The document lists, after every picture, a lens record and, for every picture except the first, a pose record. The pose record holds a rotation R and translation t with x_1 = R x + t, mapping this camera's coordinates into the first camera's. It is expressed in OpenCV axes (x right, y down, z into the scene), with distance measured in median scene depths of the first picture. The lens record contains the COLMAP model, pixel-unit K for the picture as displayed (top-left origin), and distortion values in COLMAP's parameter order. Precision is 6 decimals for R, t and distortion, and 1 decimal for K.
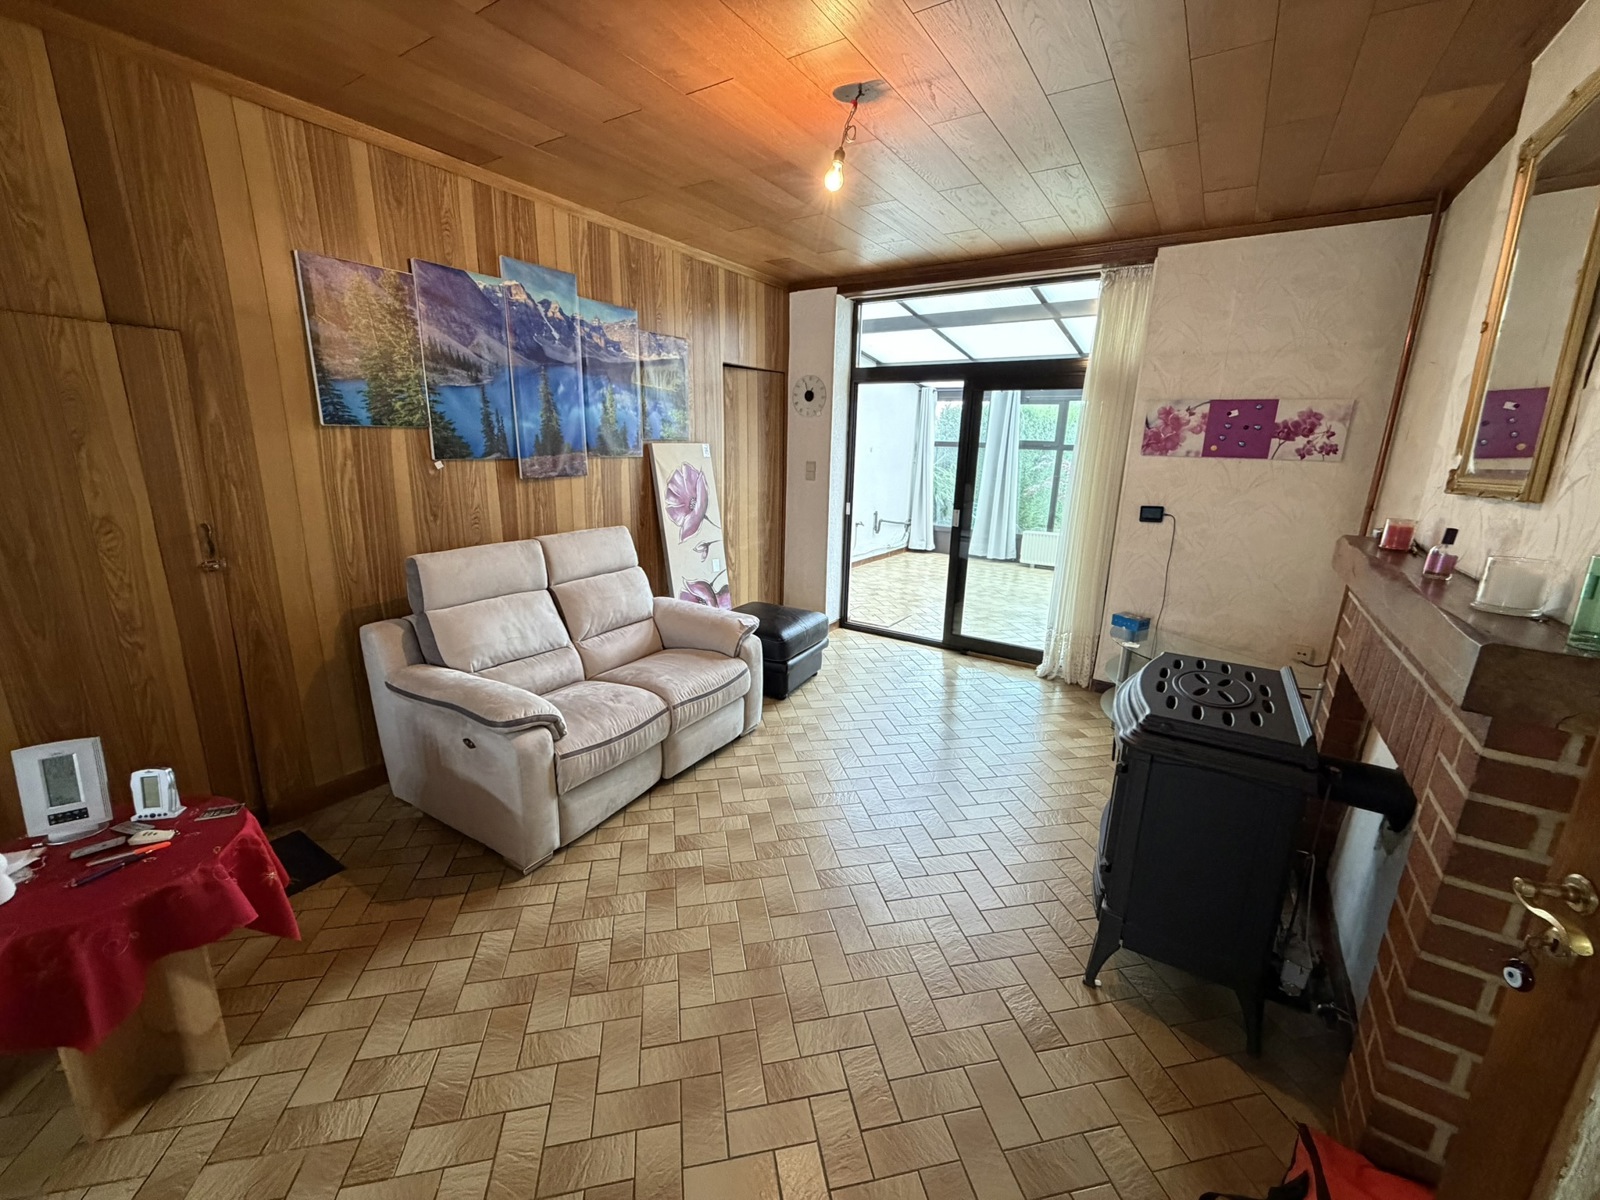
lens RADIAL K [[638.9, 0, 797.1], [0, 638.9, 597.8], [0, 0, 1]] dist [-0.000080, 0.000026]
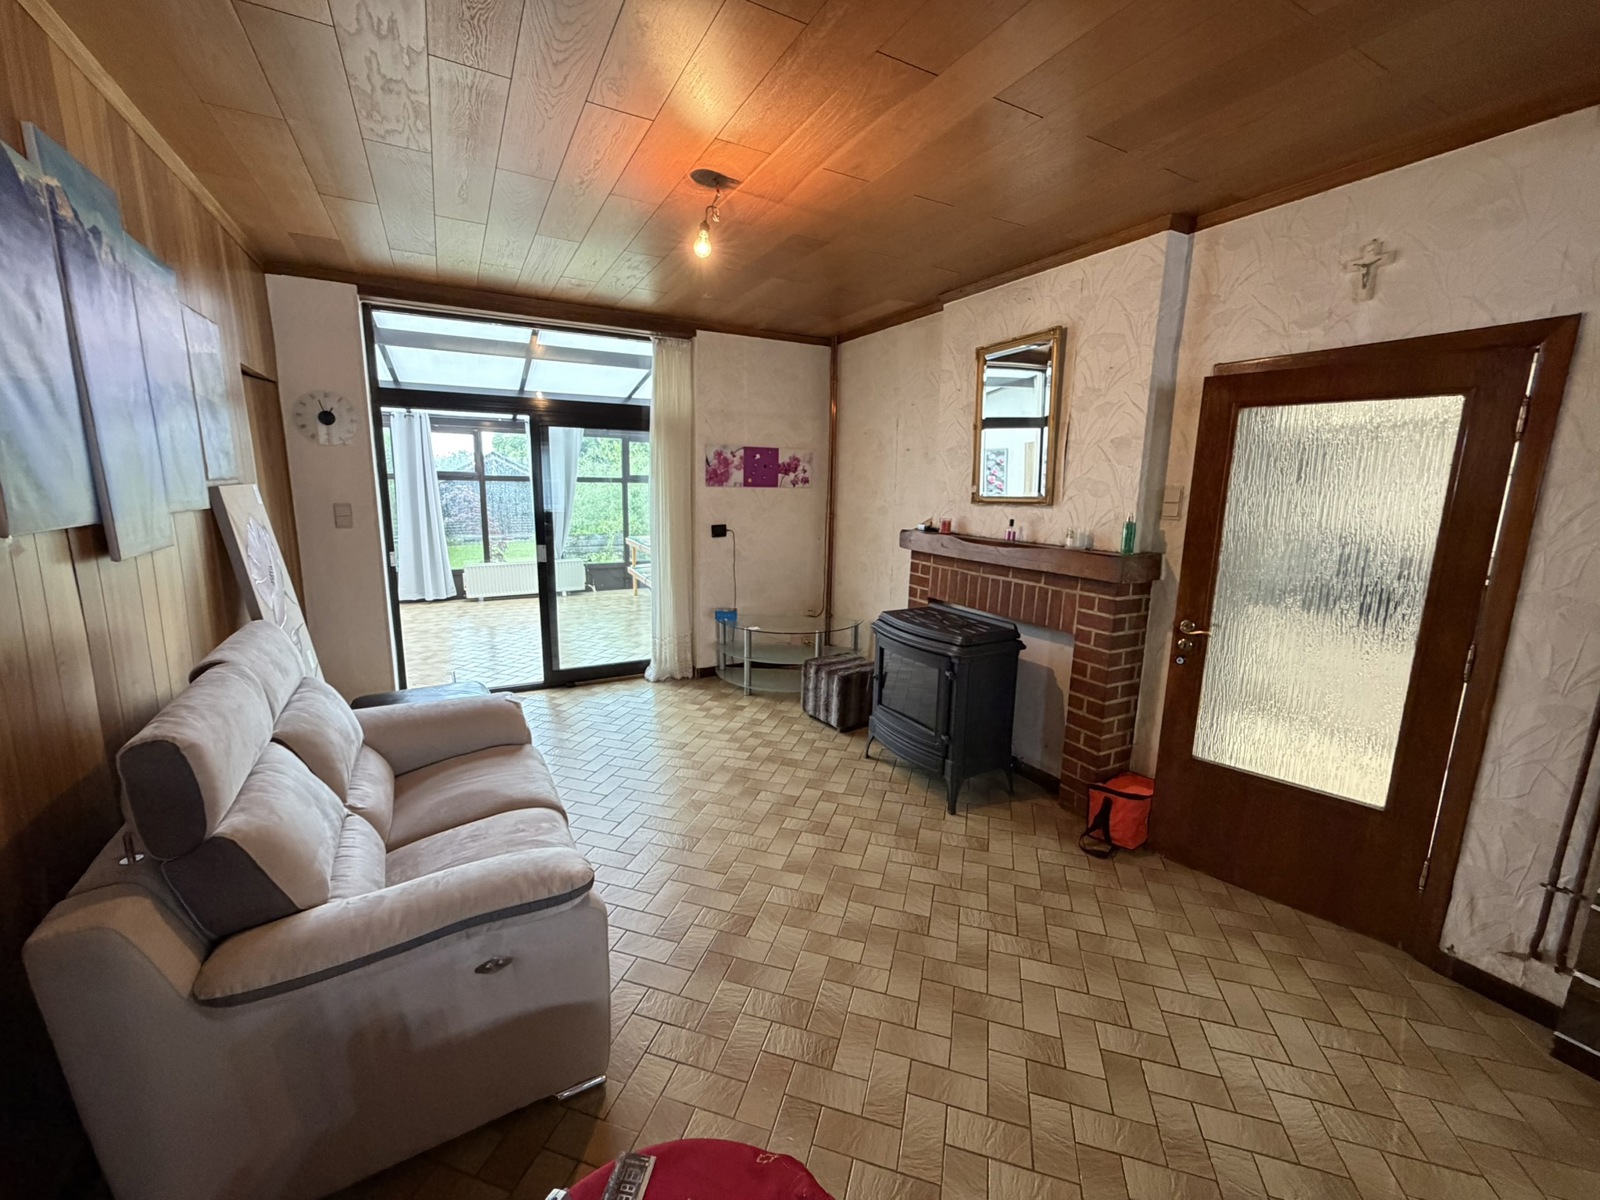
lens RADIAL K [[638.9, 0, 797.1], [0, 638.9, 597.8], [0, 0, 1]] dist [-0.000080, 0.000026]
pose [[0.476497, -0.173818, 0.861823, -0.509820], [0.206539, 0.974959, 0.082441, -0.070742], [-0.854571, 0.138717, 0.500465, 0.223354]]
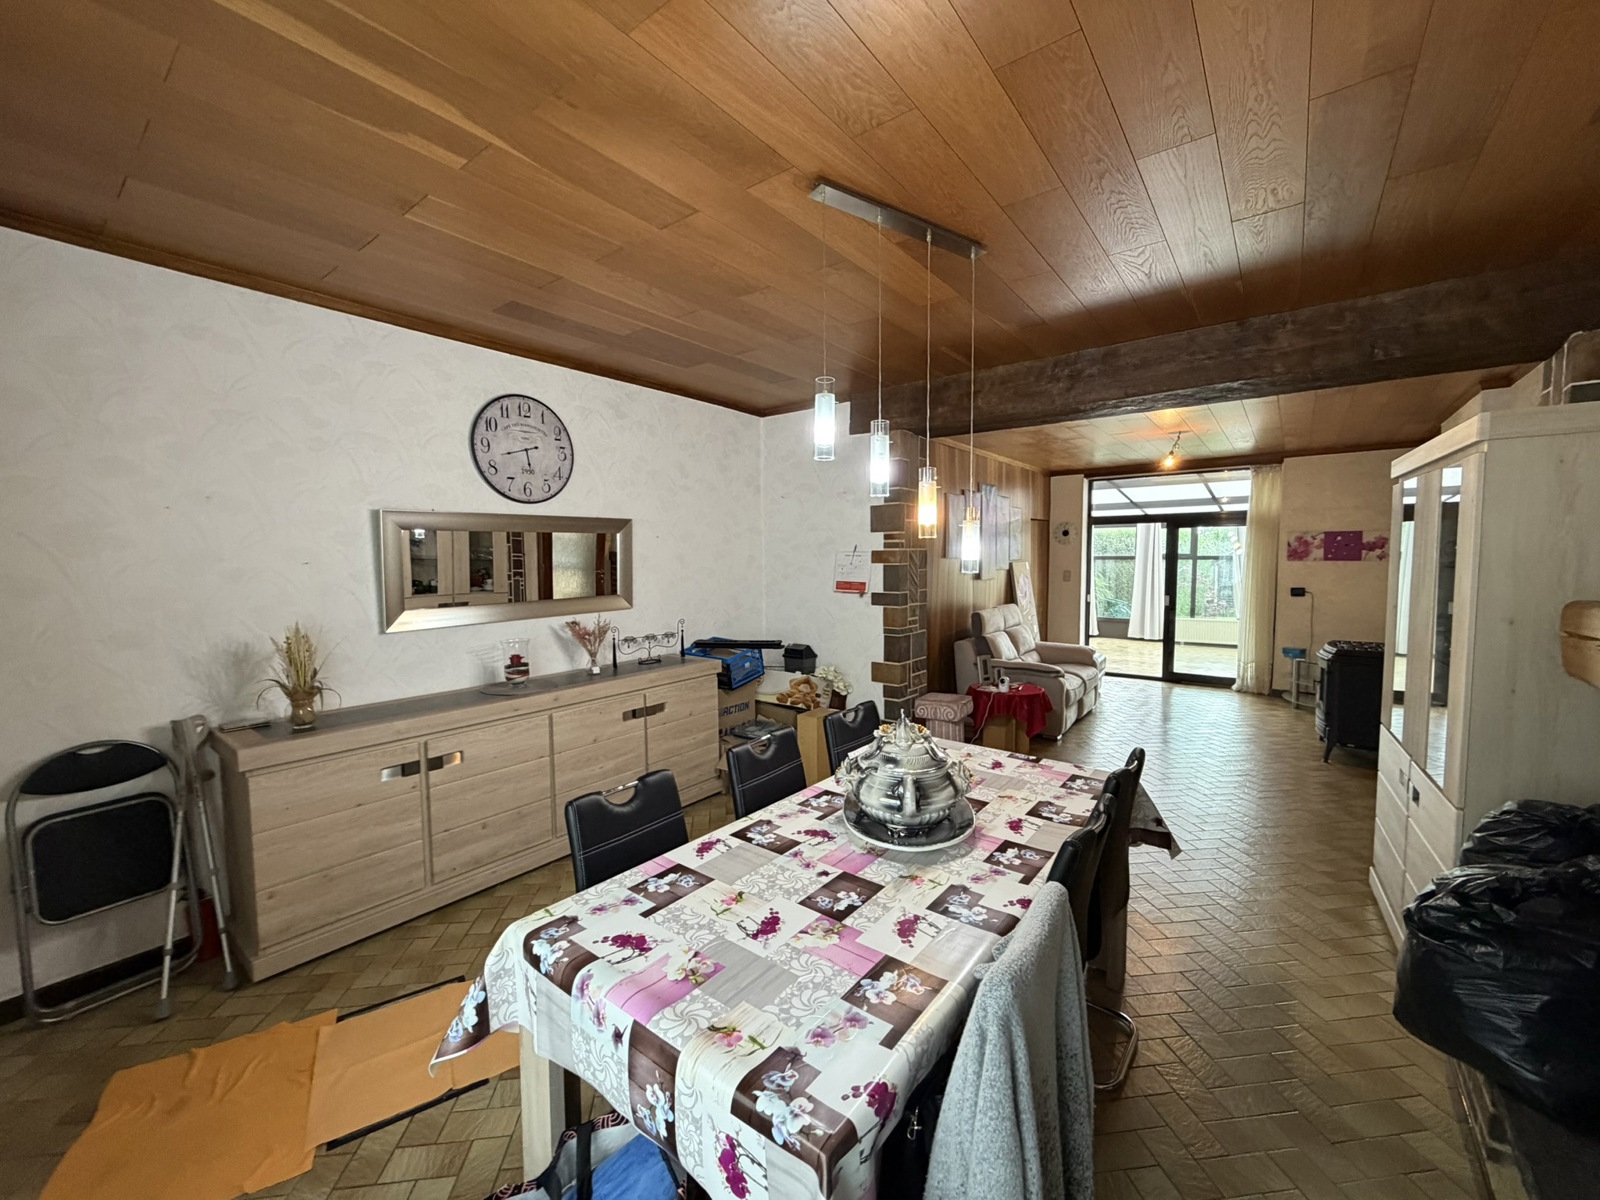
lens RADIAL K [[638.9, 0, 797.1], [0, 638.9, 597.8], [0, 0, 1]] dist [-0.000080, 0.000026]
pose [[0.996030, -0.023323, -0.085906, -0.703019], [0.007511, 0.983644, -0.179967, 0.199924], [0.088699, 0.178608, 0.979914, -0.900211]]
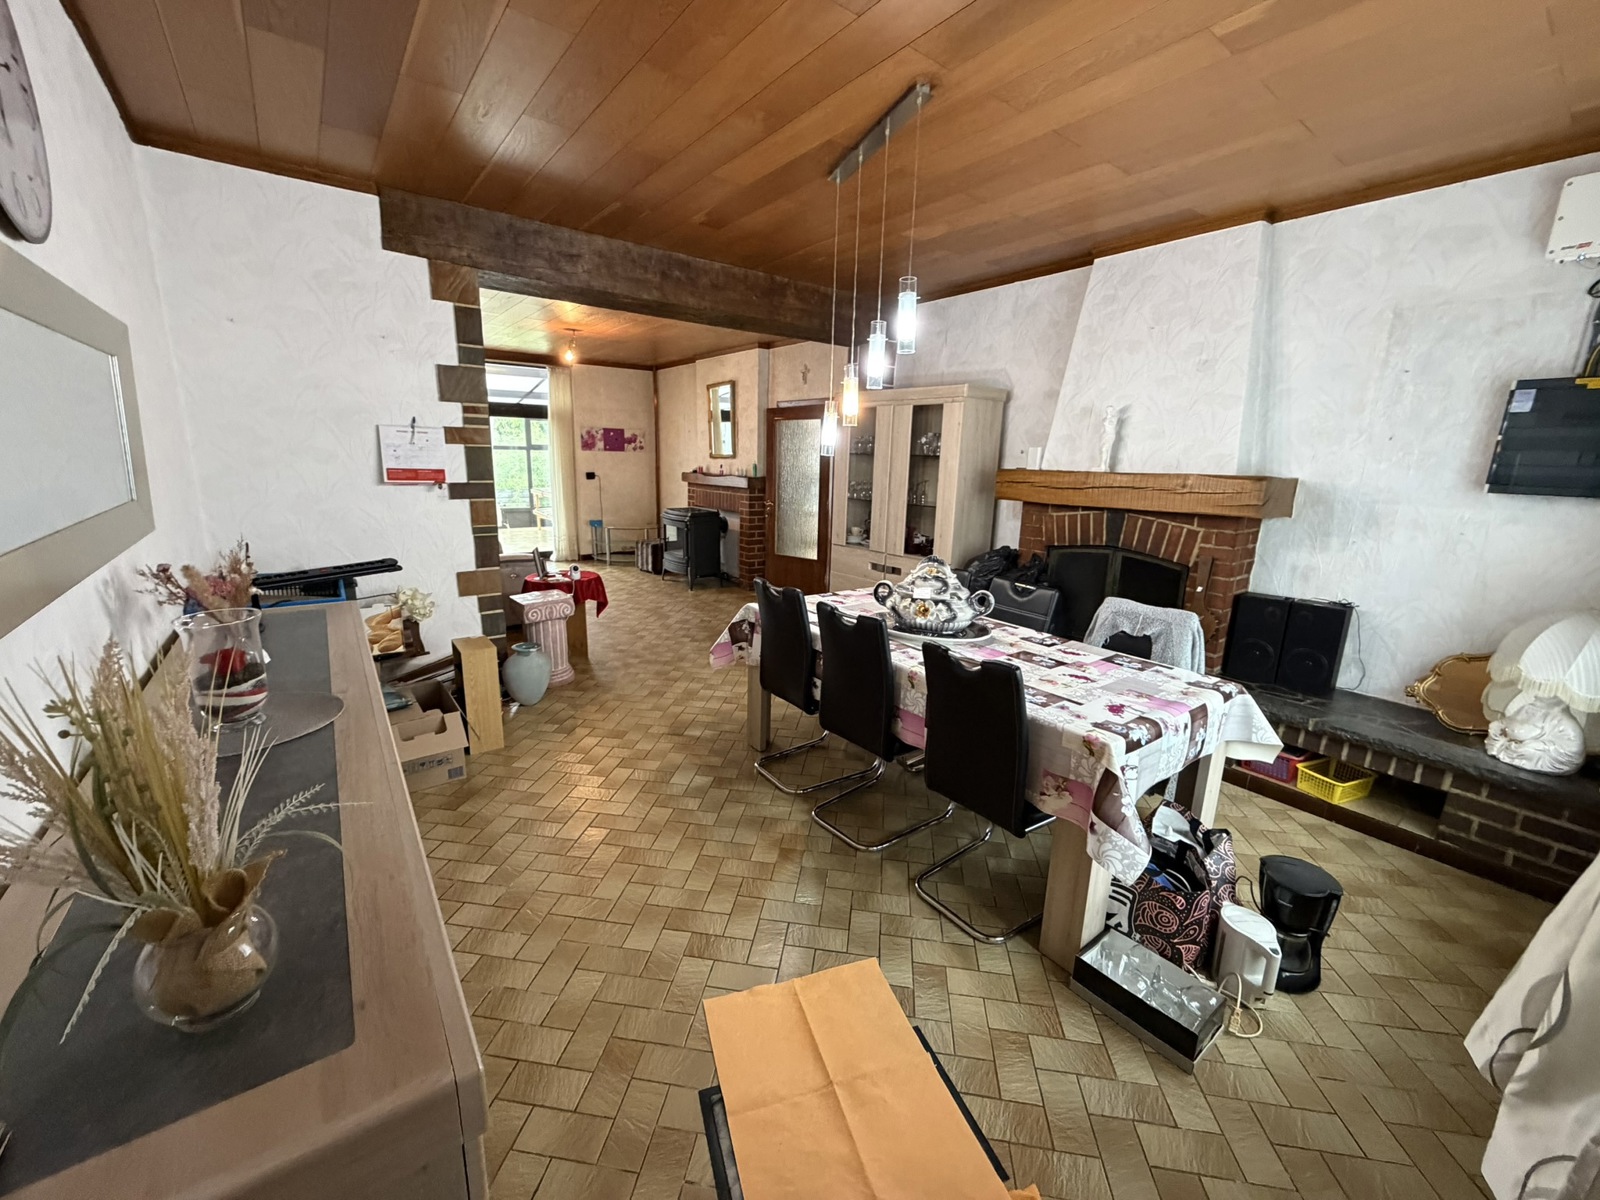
lens RADIAL K [[638.9, 0, 797.1], [0, 638.9, 597.8], [0, 0, 1]] dist [-0.000080, 0.000026]
pose [[0.340879, -0.220178, 0.913960, -1.384786], [0.213291, 0.964948, 0.152911, 0.100307], [-0.915592, 0.142815, 0.375893, -0.489872]]
